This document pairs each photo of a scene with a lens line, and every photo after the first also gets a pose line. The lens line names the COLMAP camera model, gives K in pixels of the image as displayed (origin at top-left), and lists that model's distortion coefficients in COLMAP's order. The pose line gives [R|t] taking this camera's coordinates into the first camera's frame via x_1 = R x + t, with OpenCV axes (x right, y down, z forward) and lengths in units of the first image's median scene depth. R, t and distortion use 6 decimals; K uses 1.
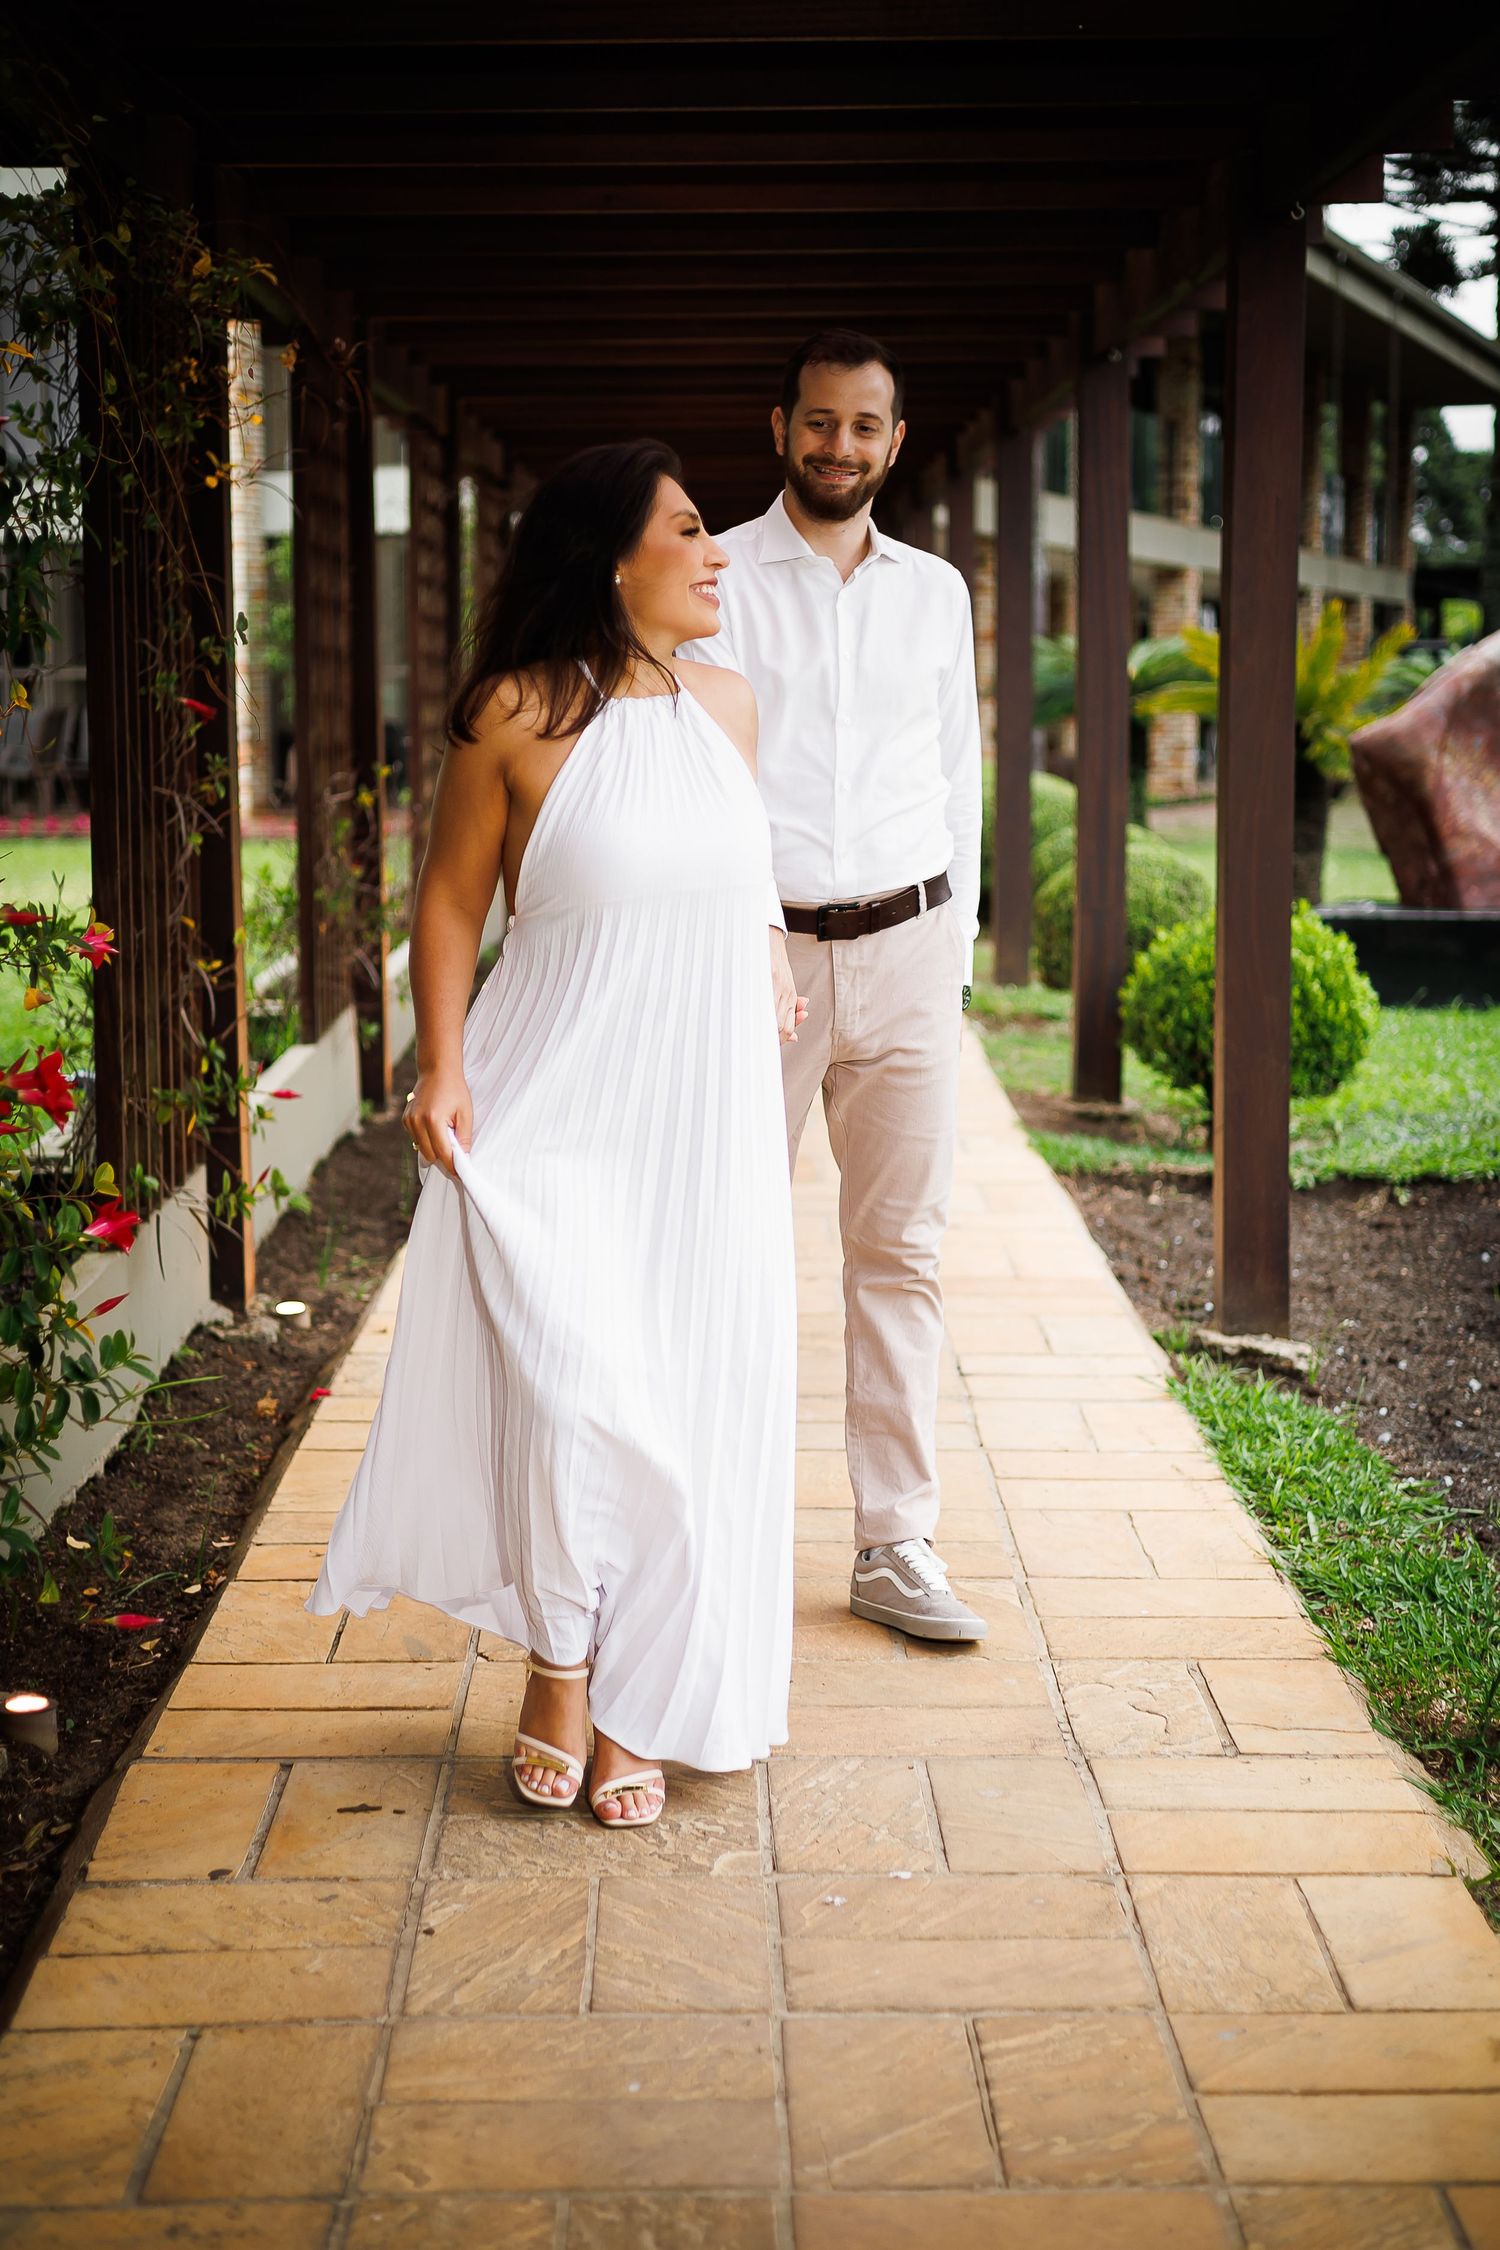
lens RADIAL K [[3371.6, 0, 750.0], [0, 3371.6, 1125.0], [0, 0, 1]] dist [0.022440, -0.109432]
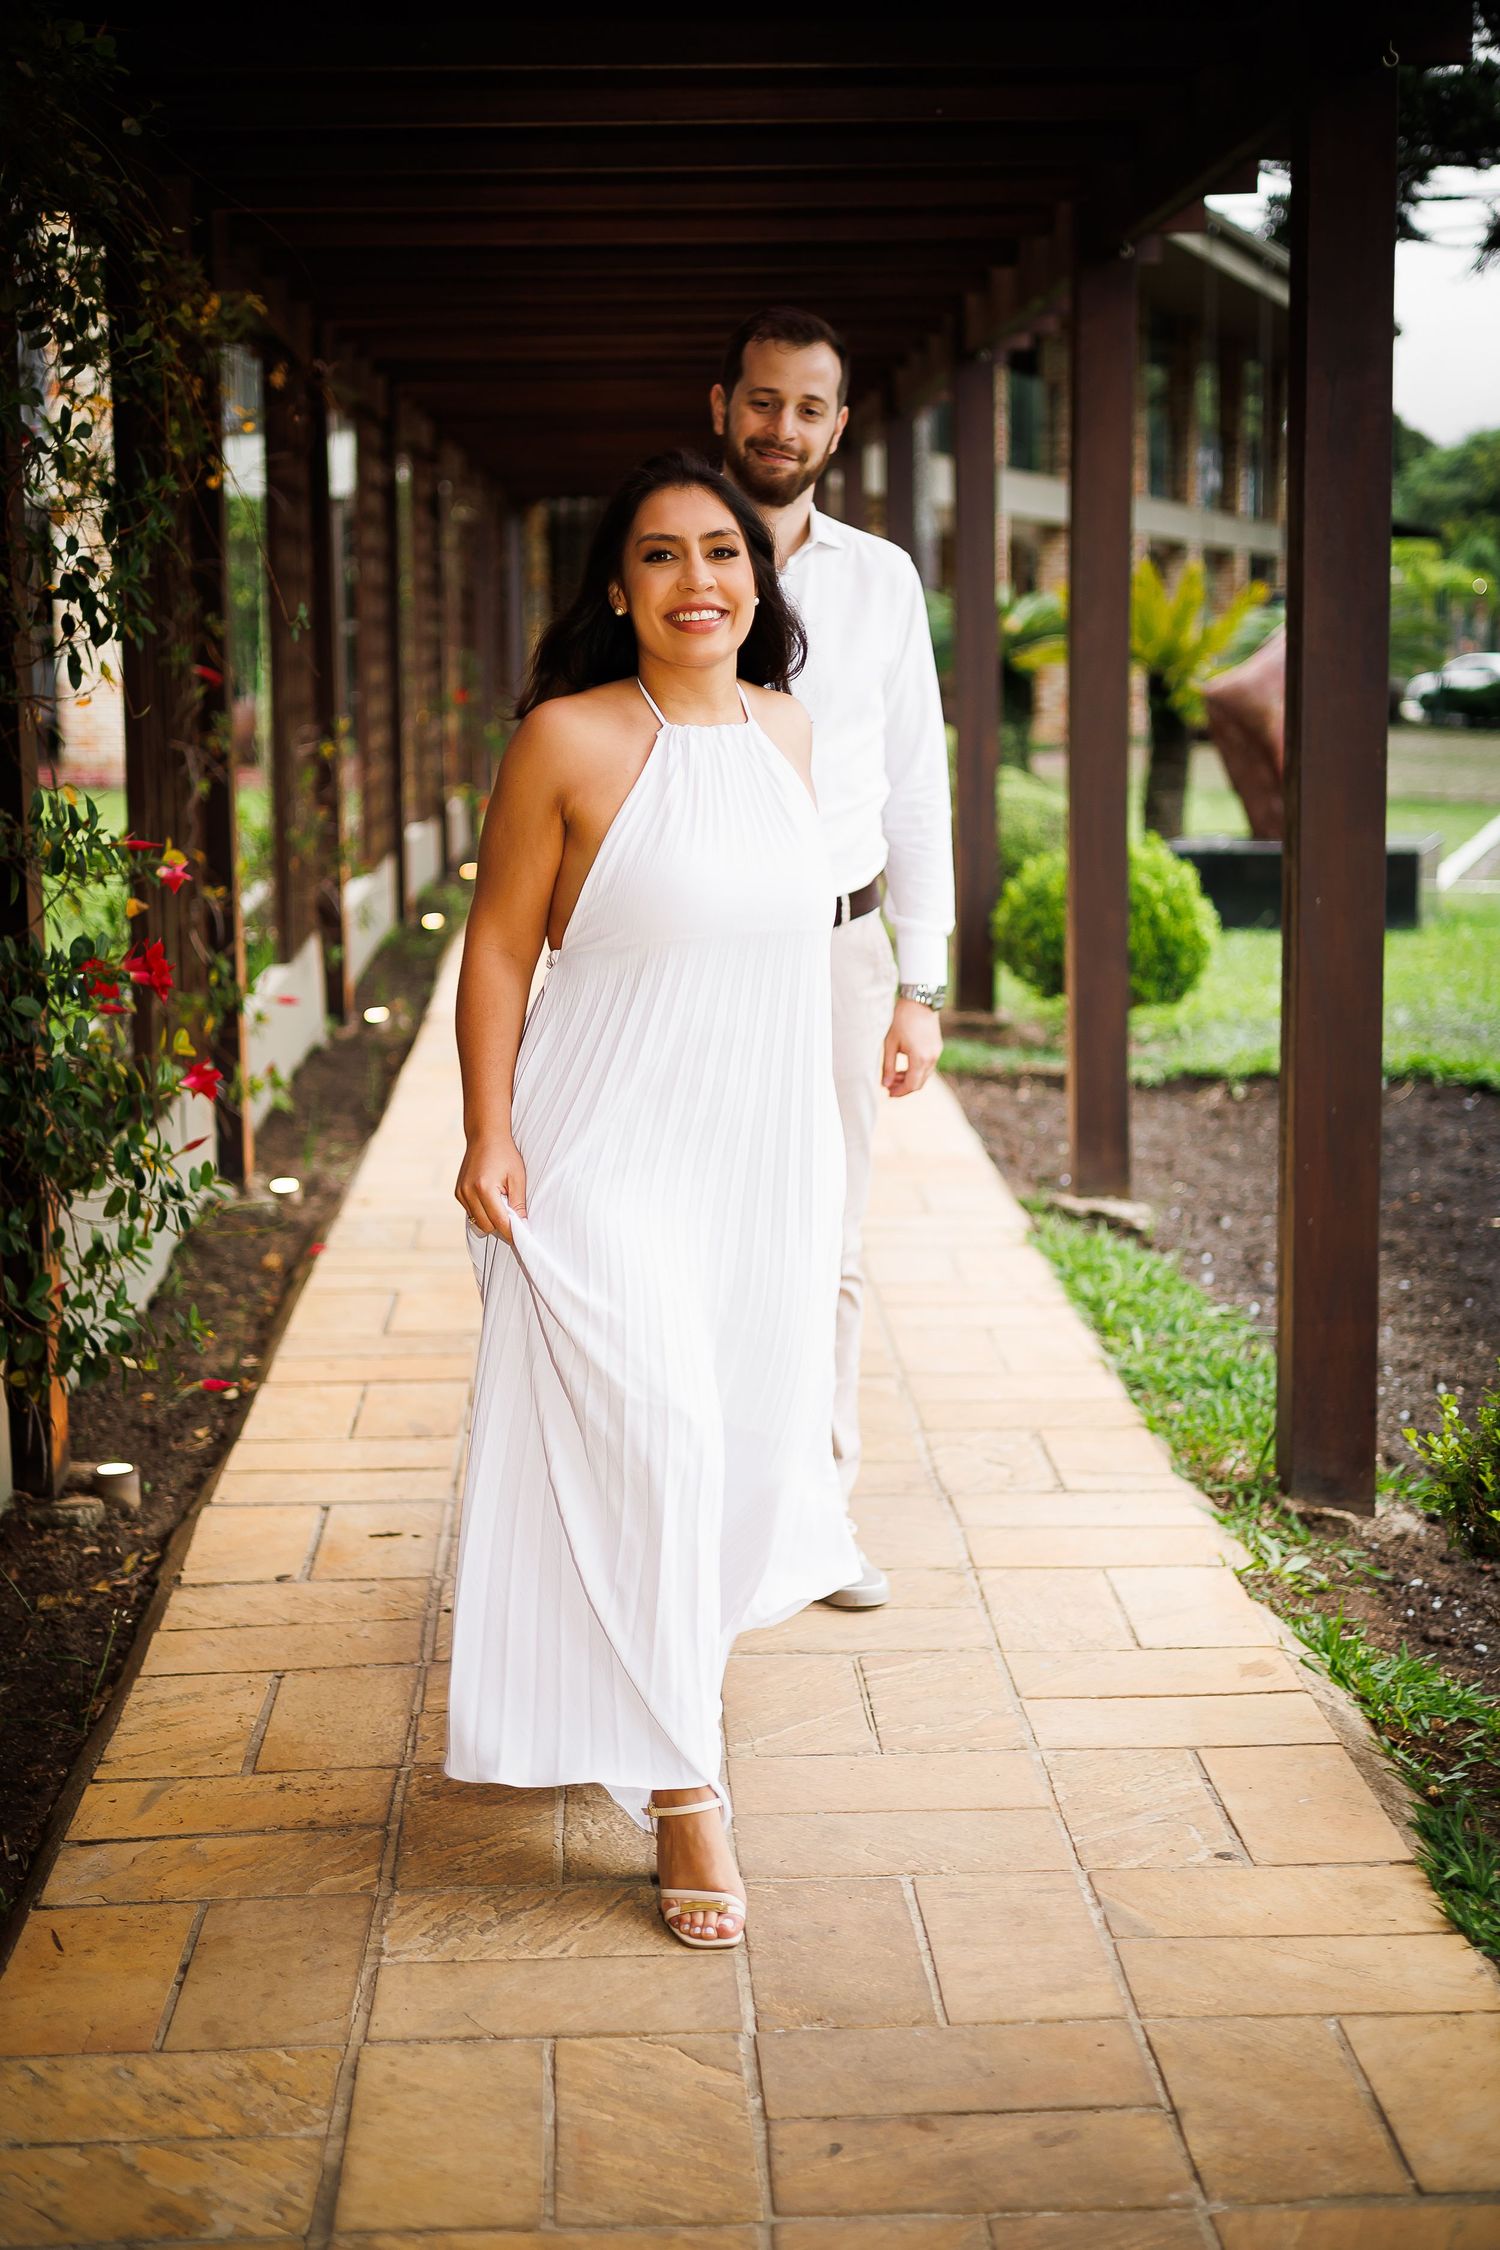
lens RADIAL K [[3344.7, 0, 750.0], [0, 3344.7, 1125.0], [0, 0, 1]] dist [0.026815, -0.178569]
pose [[0.999563, -0.009929, 0.027858, -0.006970], [0.009461, 0.999813, 0.016882, 0.016921], [-0.028020, -0.016611, 0.999469, -0.188450]]
